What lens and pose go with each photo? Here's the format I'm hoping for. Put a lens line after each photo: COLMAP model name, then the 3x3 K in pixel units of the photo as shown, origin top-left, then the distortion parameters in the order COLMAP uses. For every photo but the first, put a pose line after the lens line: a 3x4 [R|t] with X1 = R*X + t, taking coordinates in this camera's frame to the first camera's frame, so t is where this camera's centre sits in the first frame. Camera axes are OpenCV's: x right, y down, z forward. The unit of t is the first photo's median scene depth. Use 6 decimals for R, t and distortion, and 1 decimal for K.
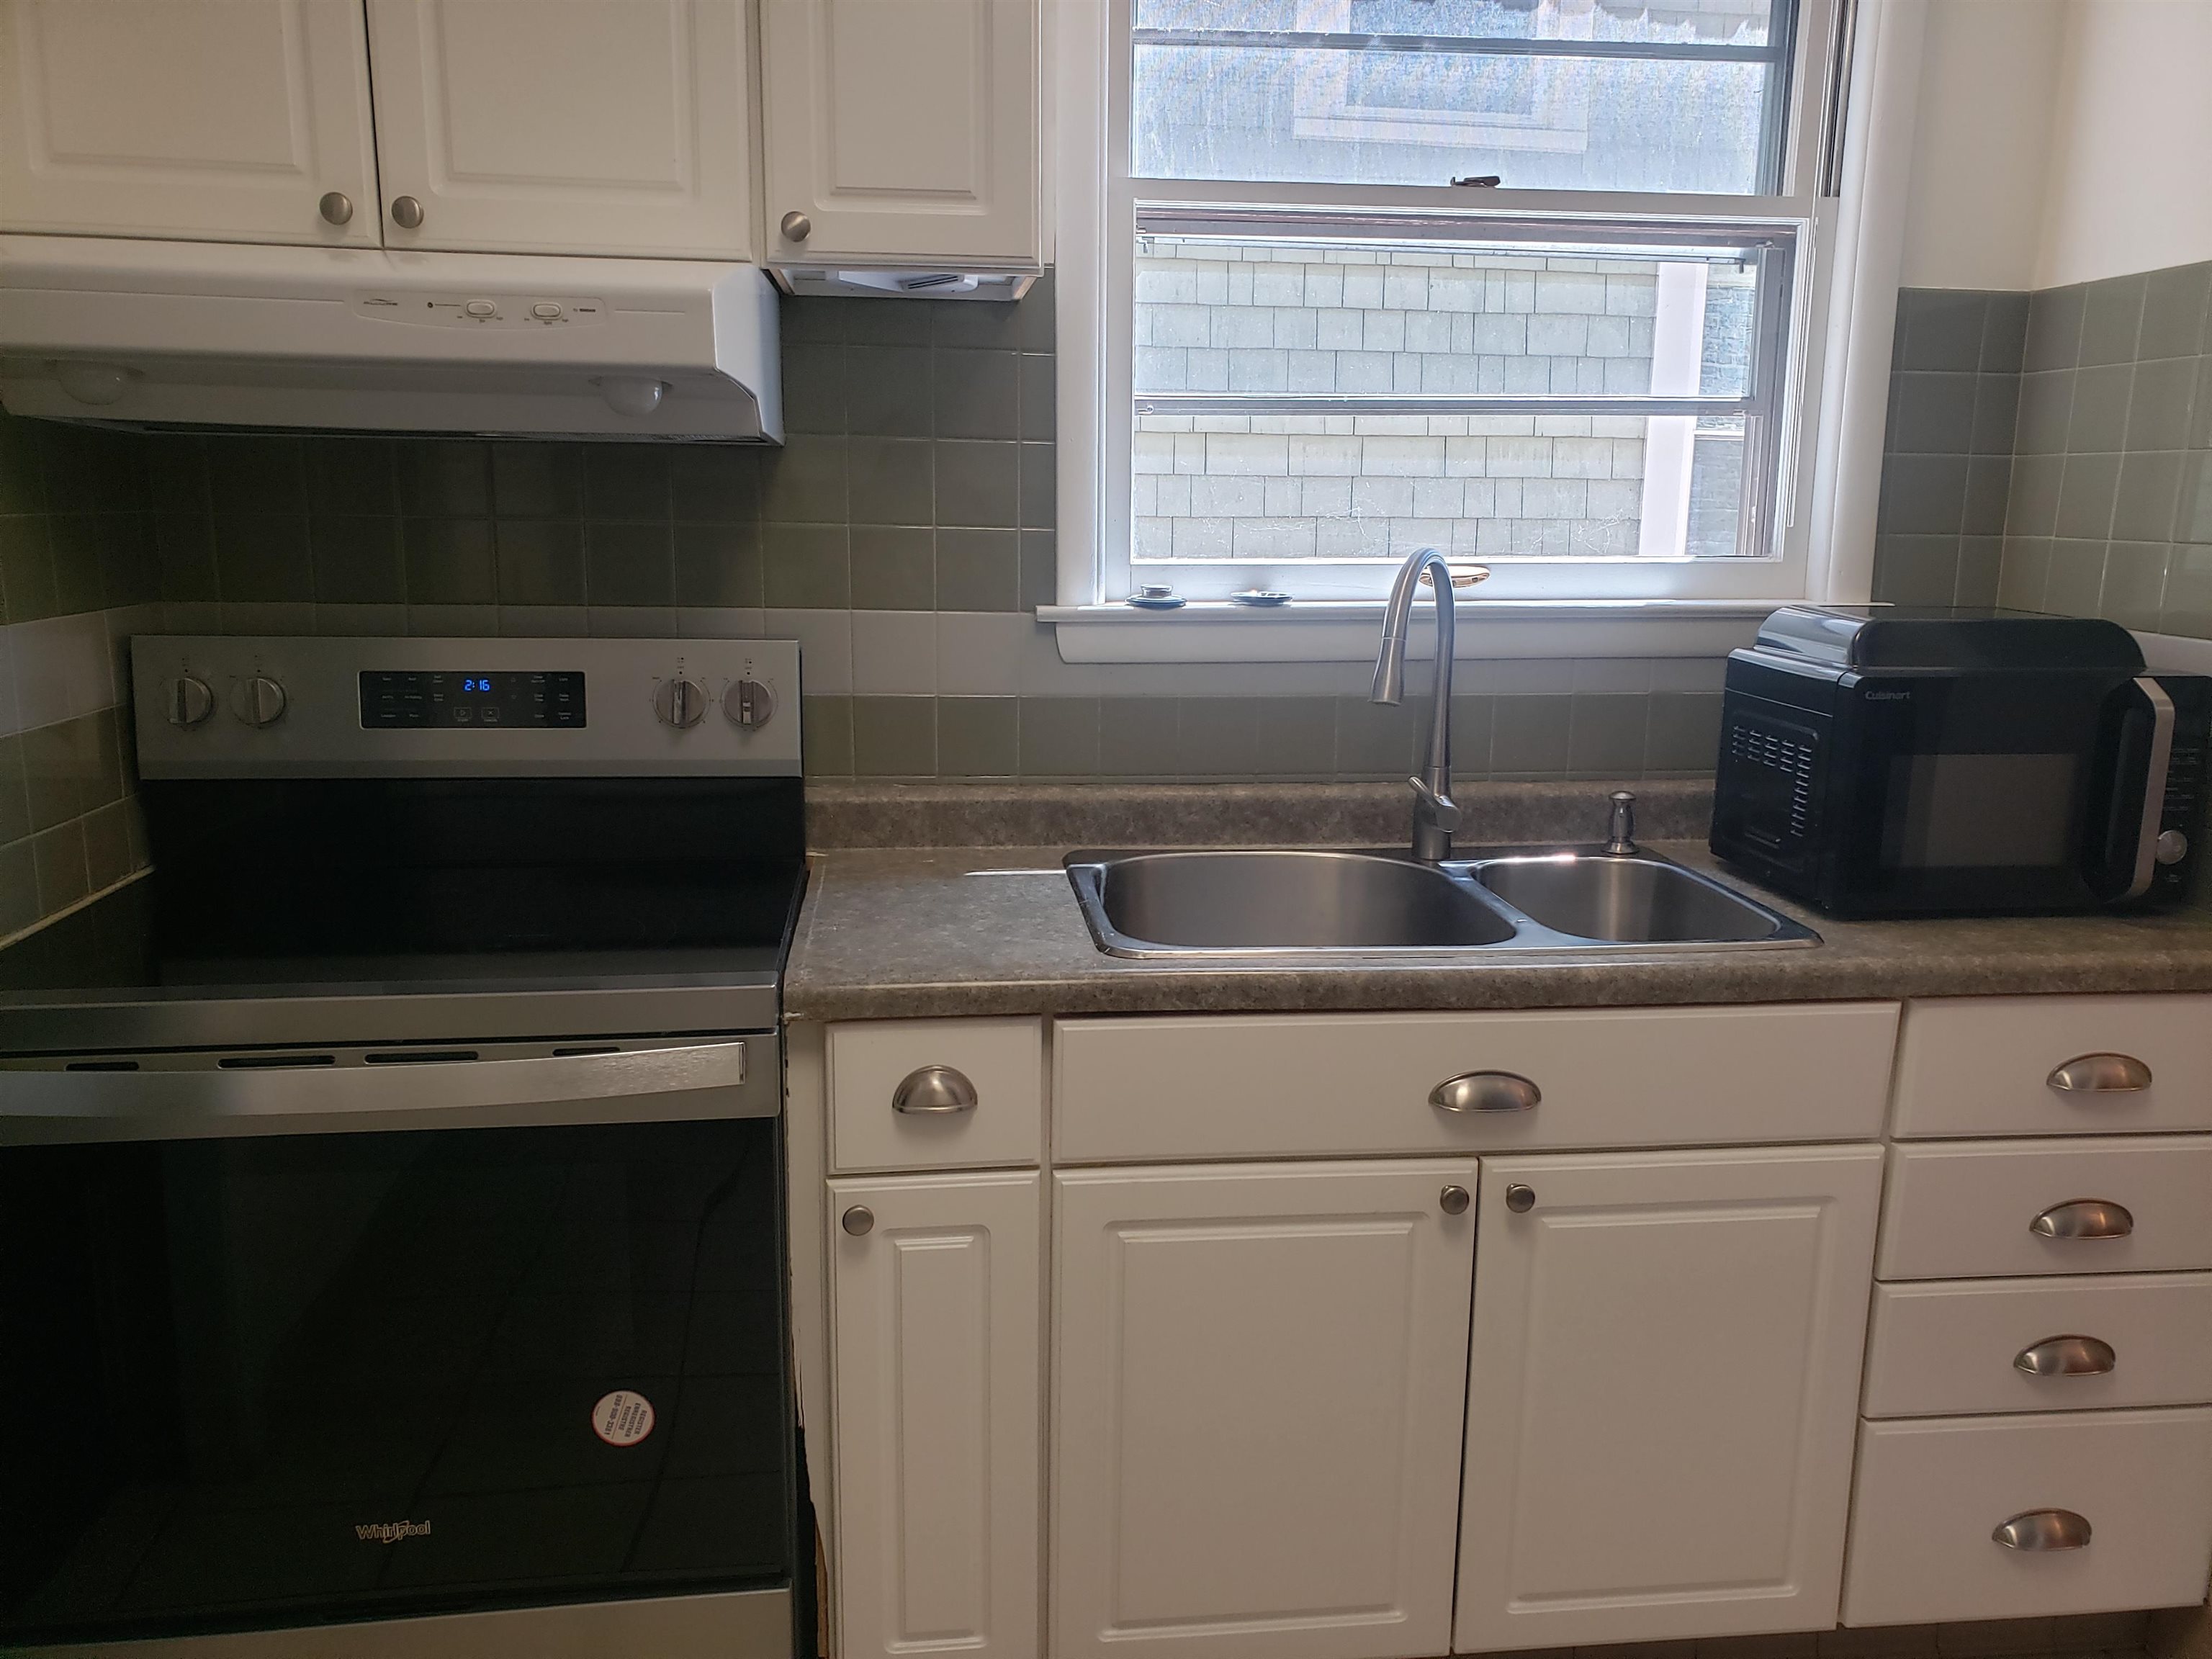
lens RADIAL K [[1719.2, 0, 1106.0], [0, 1719.2, 829.5], [0, 0, 1]] dist [0.032148, -0.003439]
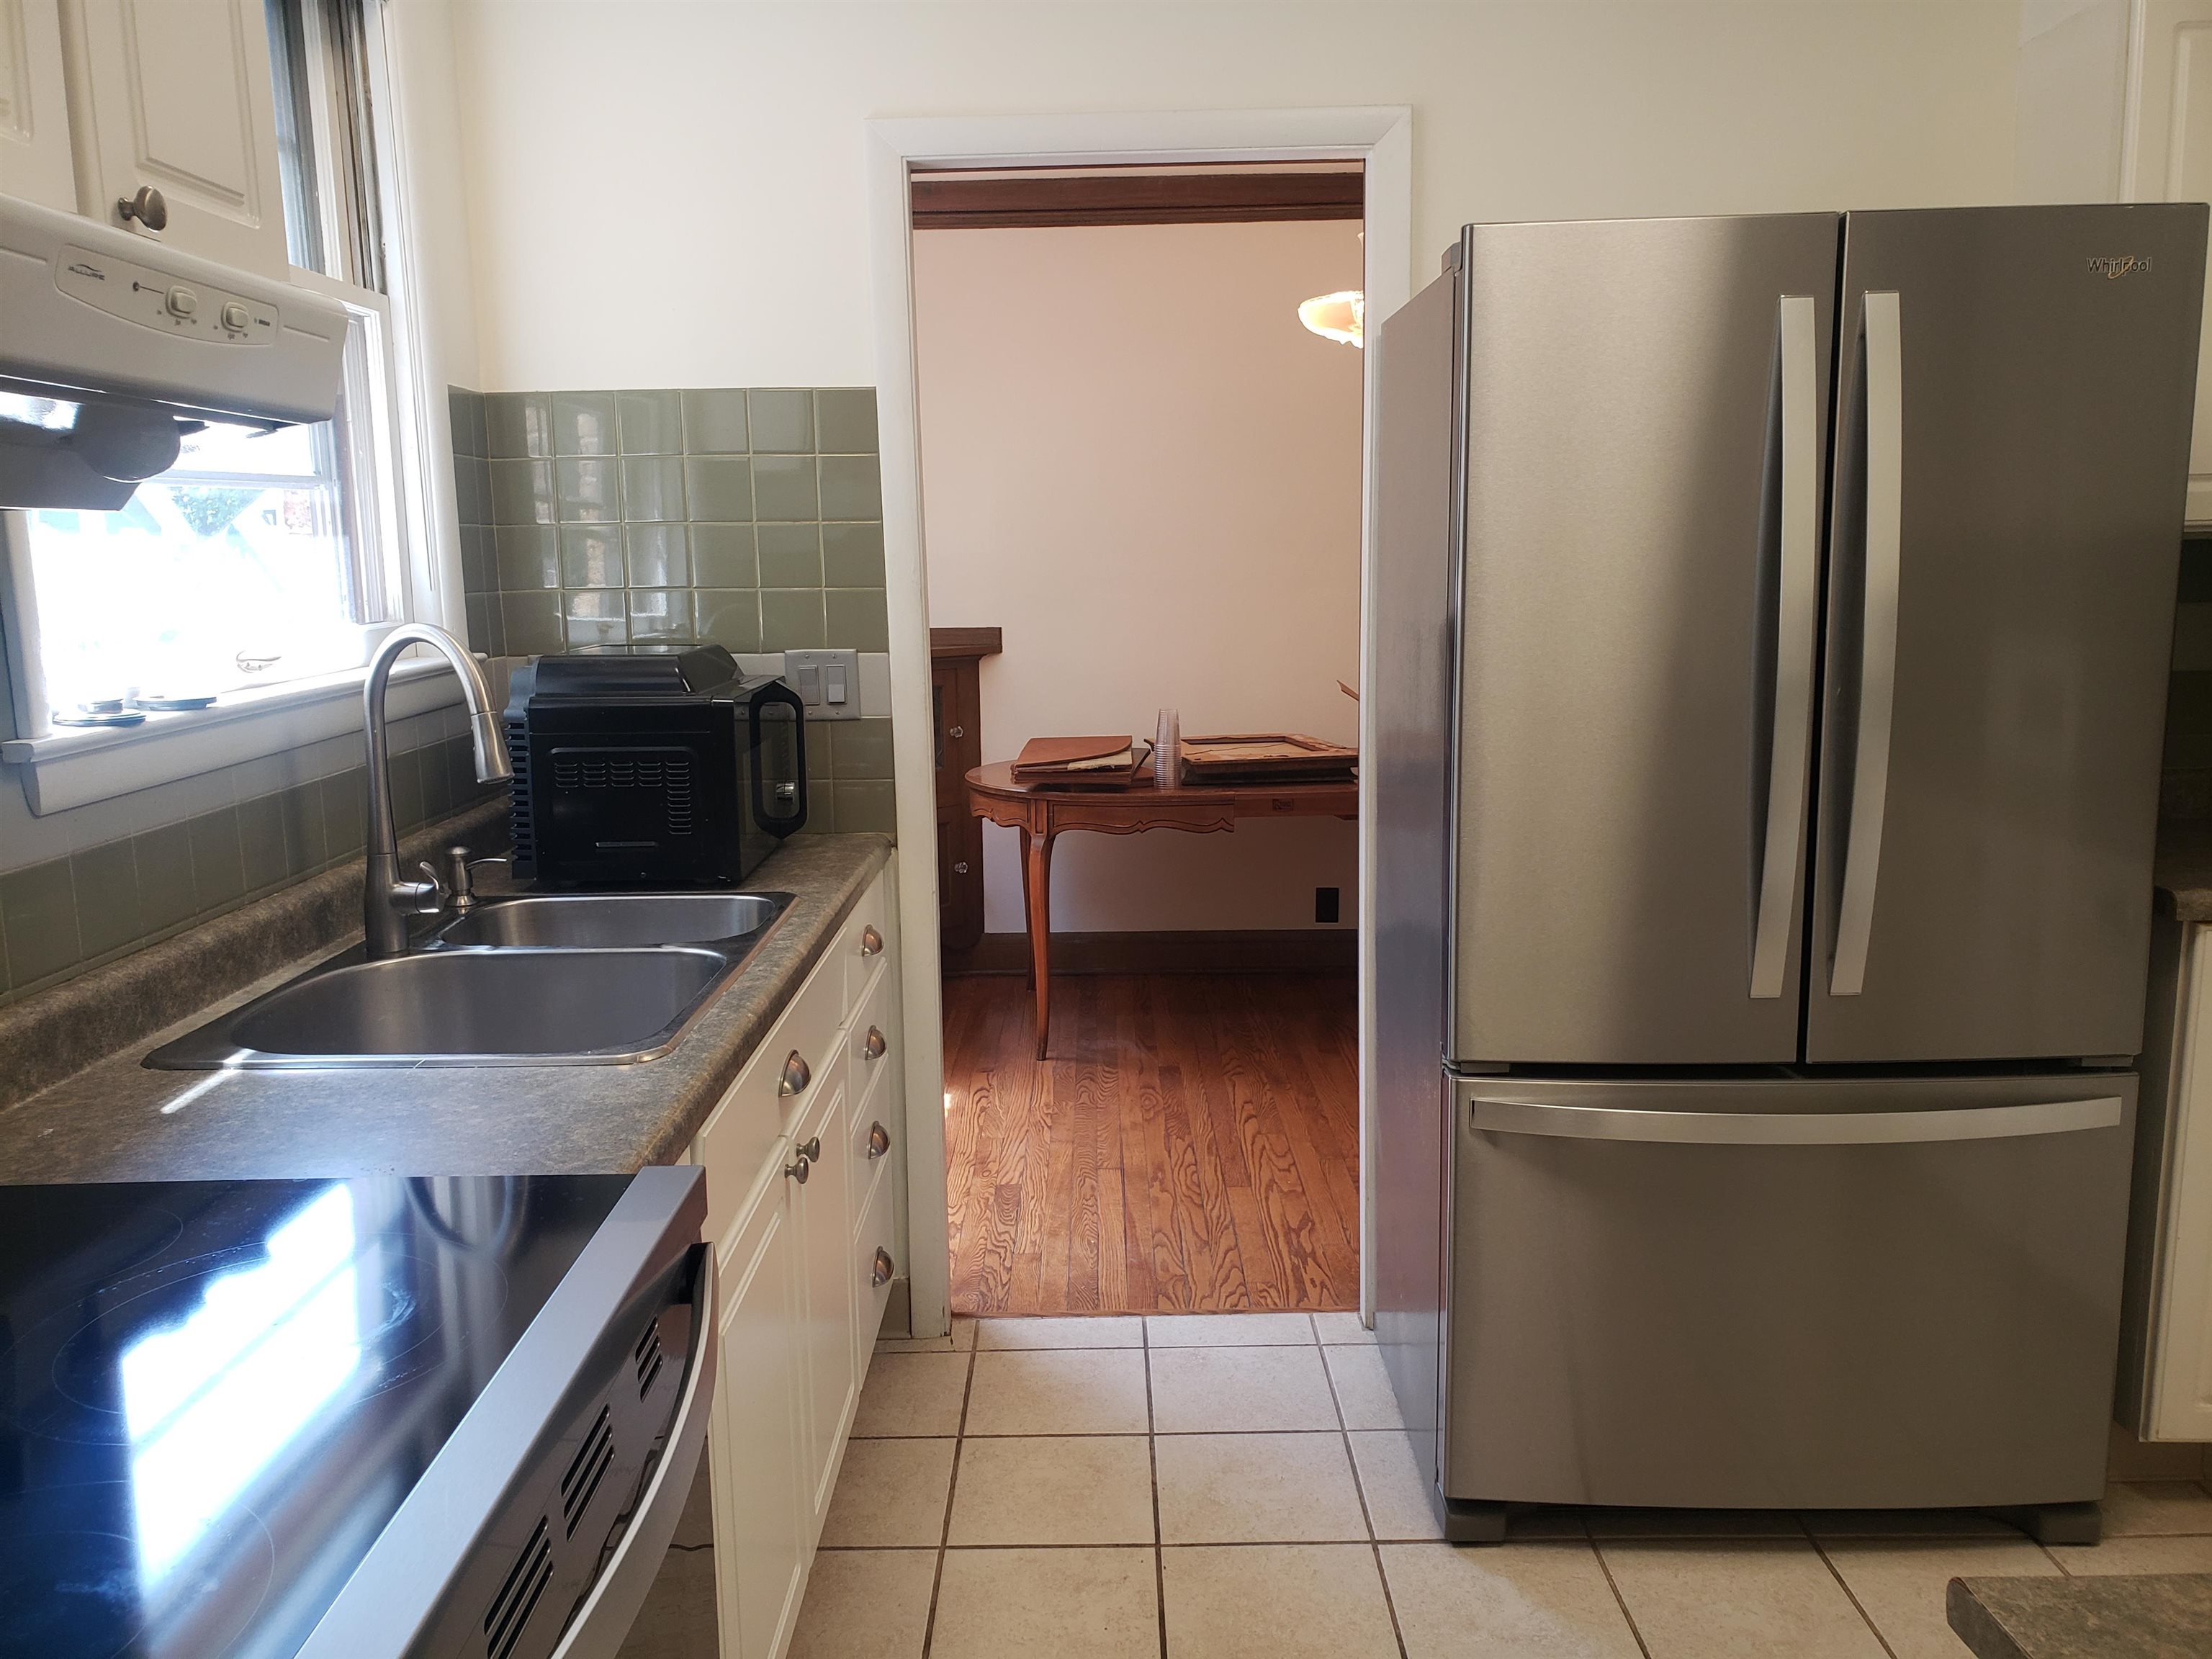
lens RADIAL K [[1719.2, 0, 1106.0], [0, 1719.2, 829.5], [0, 0, 1]] dist [0.032148, -0.003439]
pose [[0.114374, -0.175291, 0.977851, -0.674813], [0.200412, 0.968144, 0.150109, -0.111027], [-0.973013, 0.178805, 0.145861, 0.463722]]
